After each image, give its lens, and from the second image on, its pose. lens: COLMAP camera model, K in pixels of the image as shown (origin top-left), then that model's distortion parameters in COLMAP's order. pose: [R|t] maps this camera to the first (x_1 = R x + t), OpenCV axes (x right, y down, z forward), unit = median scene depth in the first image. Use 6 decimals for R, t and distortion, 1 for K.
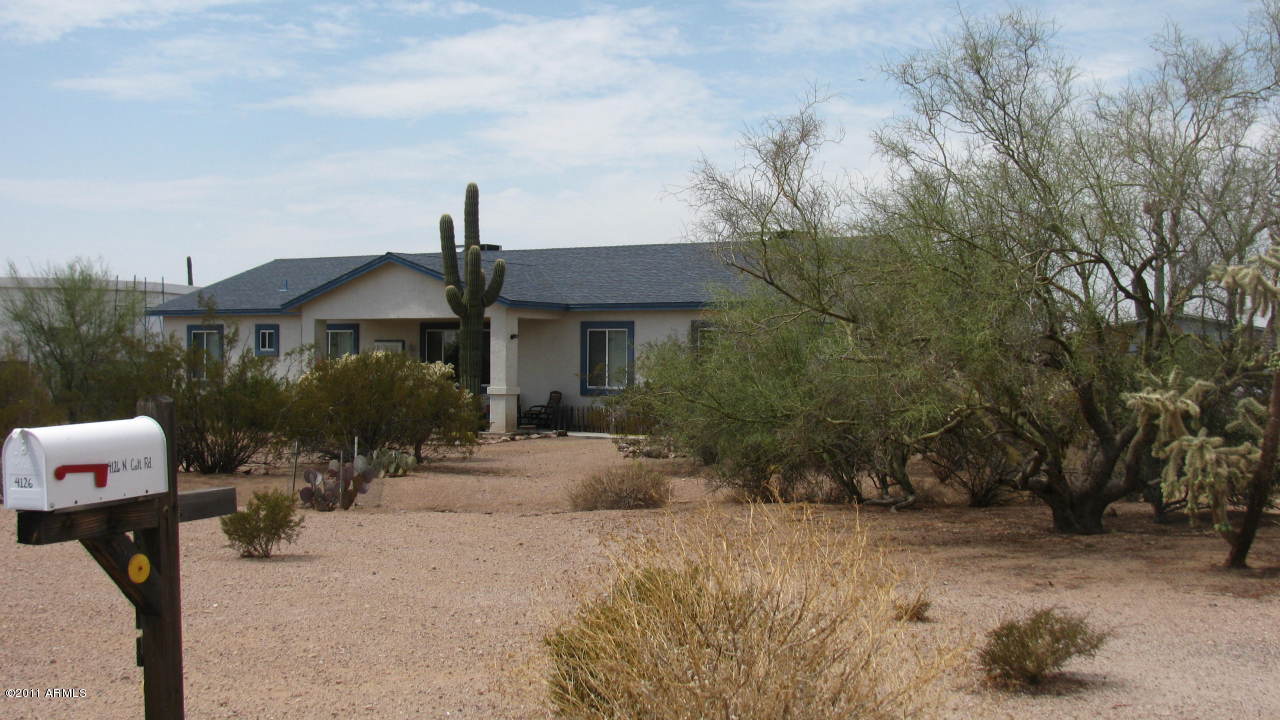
lens RADIAL K [[1339.4, 0, 639.5], [0, 1339.4, 359.3], [0, 0, 1]] dist [-0.160802, 0.000000]
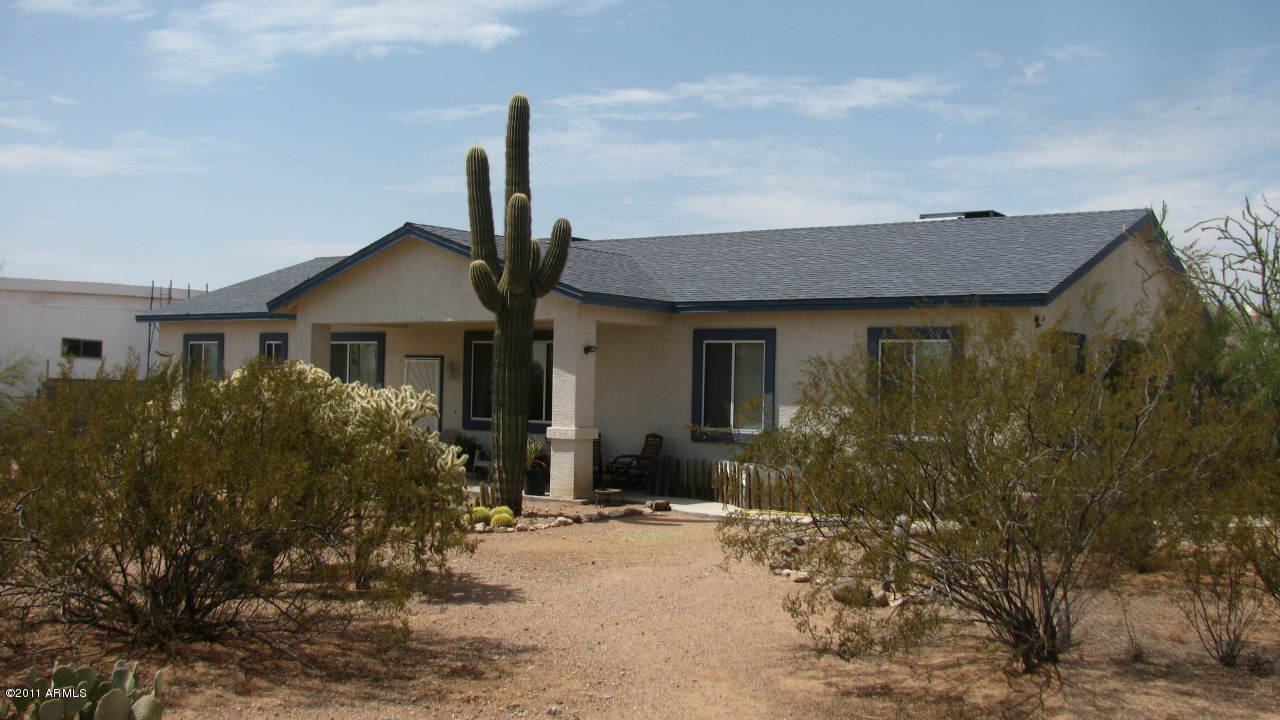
lens RADIAL K [[1339.4, 0, 639.3], [0, 1339.4, 361.3], [0, 0, 1]] dist [-0.160802, 0.000000]
pose [[0.996785, 0.013682, -0.078940, -0.019026], [-0.015144, 0.999724, -0.017944, -0.000102], [0.078673, 0.019082, 0.996718, 0.358240]]
